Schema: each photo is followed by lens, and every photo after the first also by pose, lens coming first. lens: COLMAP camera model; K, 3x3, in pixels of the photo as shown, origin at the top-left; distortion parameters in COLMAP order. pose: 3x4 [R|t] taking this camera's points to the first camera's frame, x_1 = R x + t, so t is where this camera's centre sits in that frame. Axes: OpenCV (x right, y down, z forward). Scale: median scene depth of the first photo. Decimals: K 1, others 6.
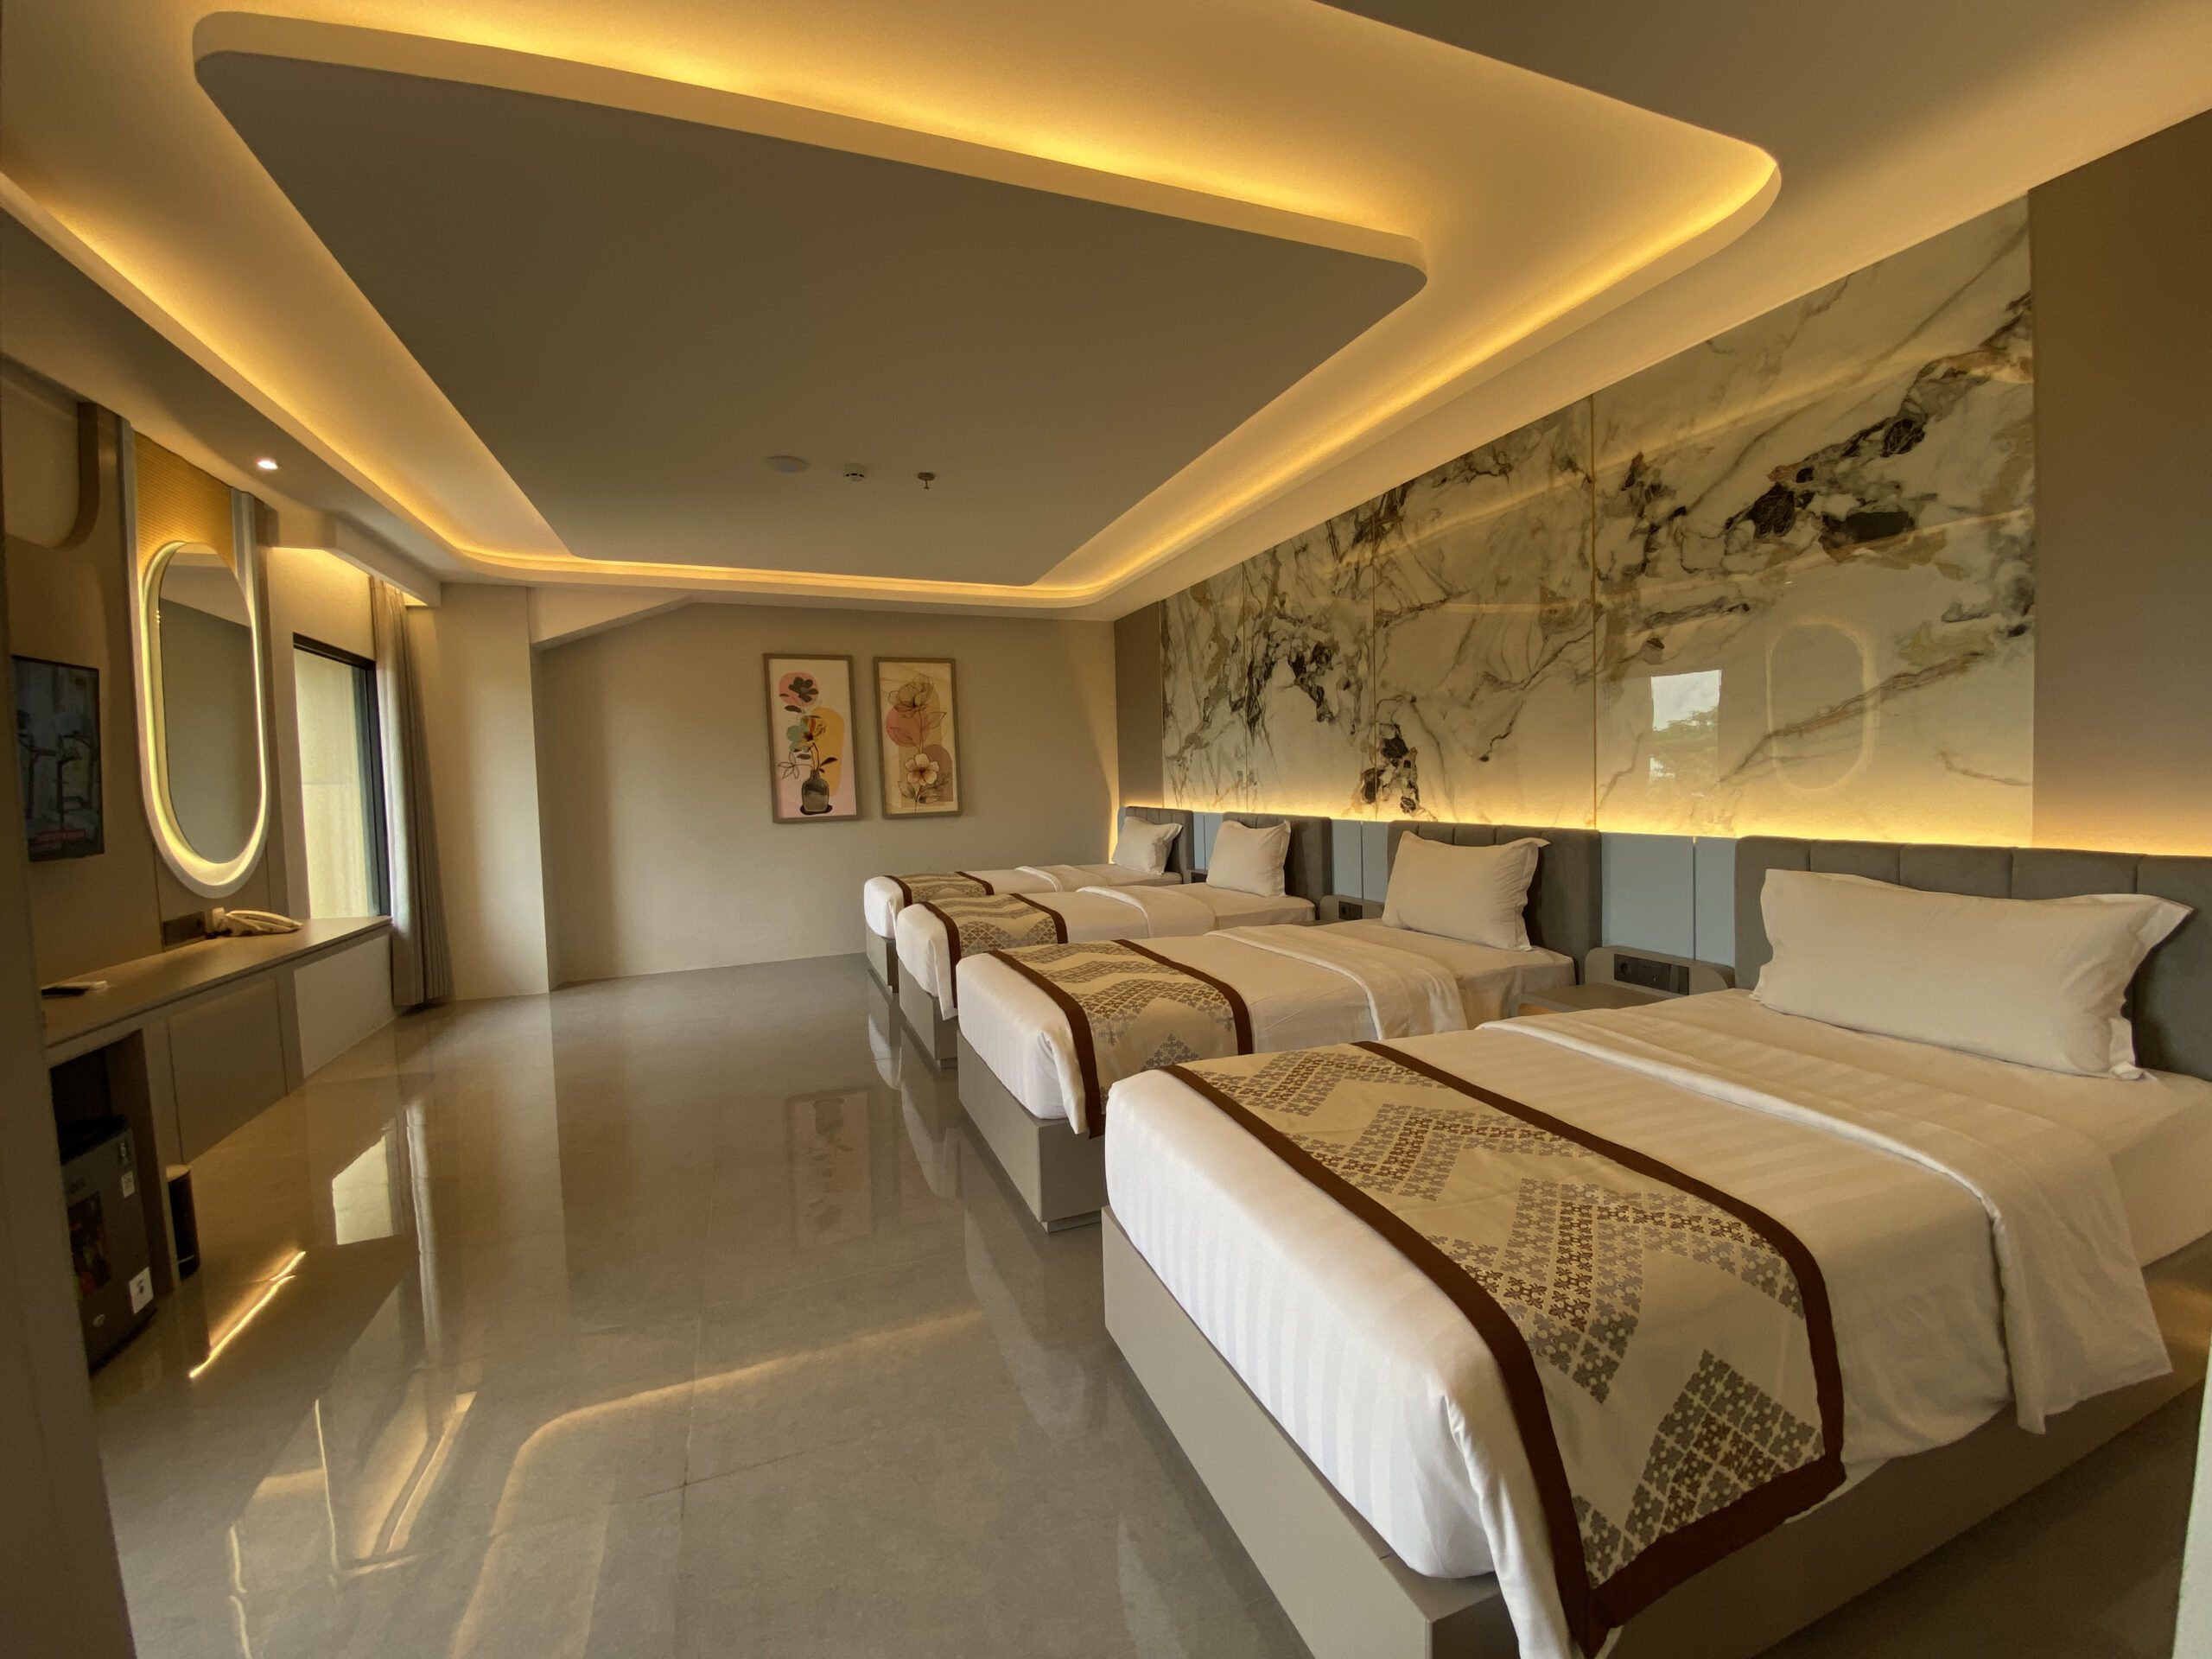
lens RADIAL K [[882.3, 0, 1118.1], [0, 882.3, 828.5], [0, 0, 1]] dist [0.000870, -0.021417]
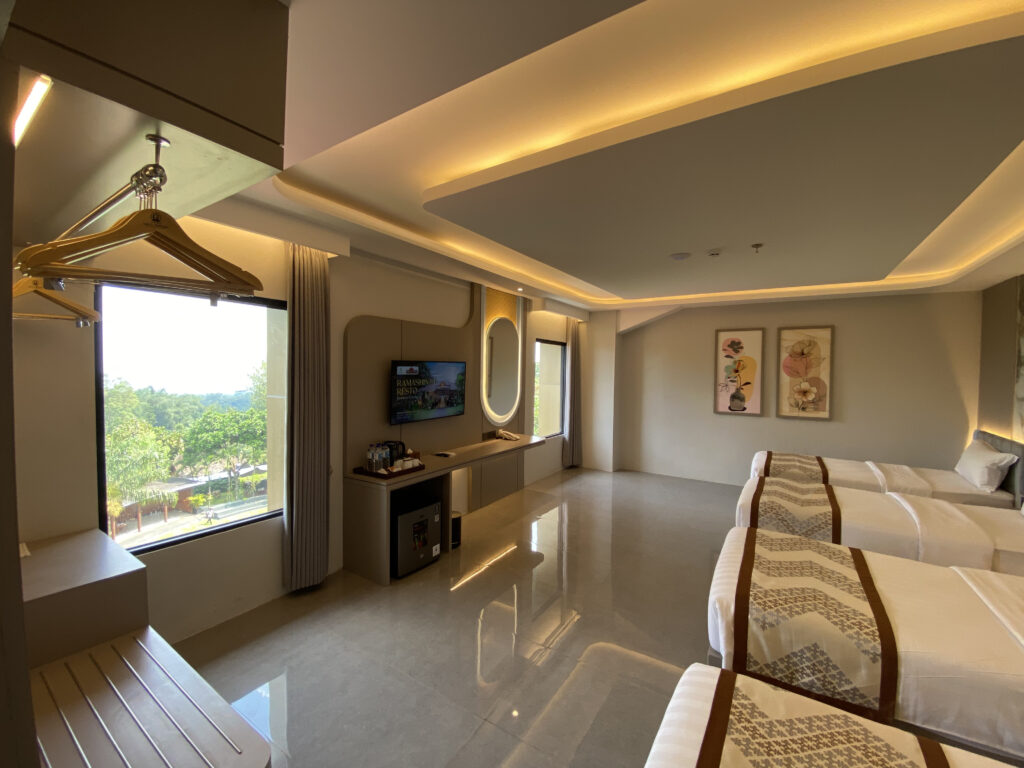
lens RADIAL K [[411.1, 0, 512.0], [0, 411.1, 384.0], [0, 0, 1]] dist [0.015346, -0.017026]
pose [[0.571472, 0.062455, -0.818242, 0.121696], [-0.074553, 0.996928, 0.024025, -0.066043], [0.817228, 0.047273, 0.574372, 0.084489]]
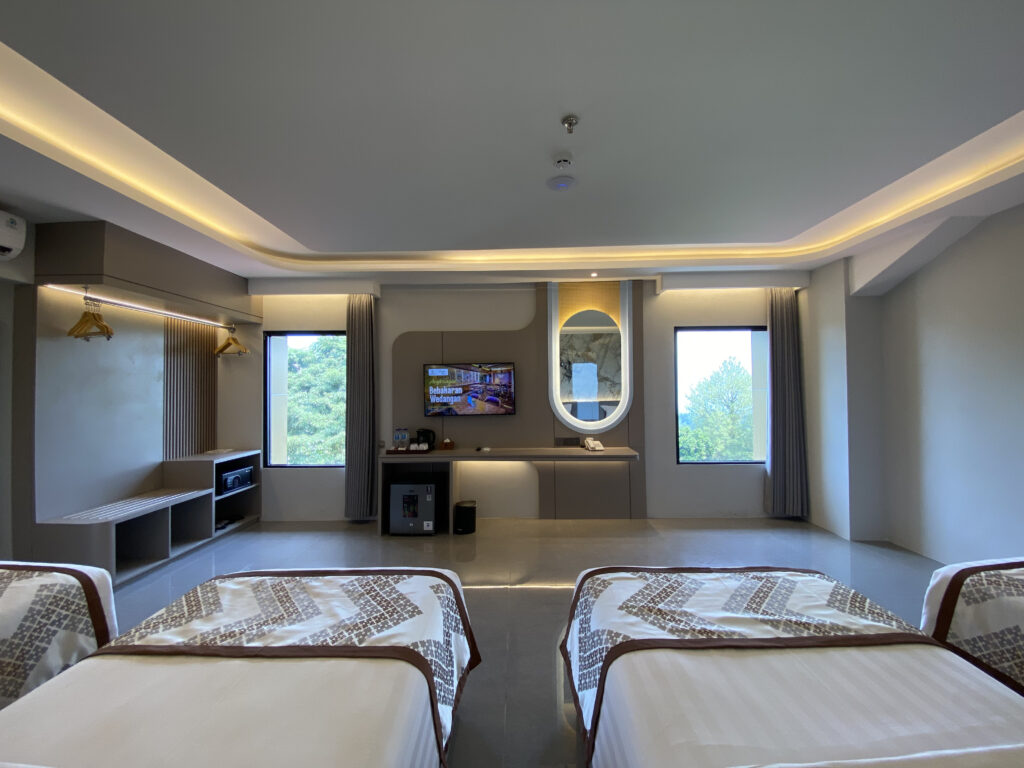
lens RADIAL K [[411.1, 0, 512.0], [0, 411.1, 384.0], [0, 0, 1]] dist [0.015346, -0.017026]
pose [[-0.390812, 0.011955, -0.920393, 0.157807], [-0.034004, 0.999046, 0.027415, -0.062821], [0.919842, 0.042011, -0.390033, 0.720468]]
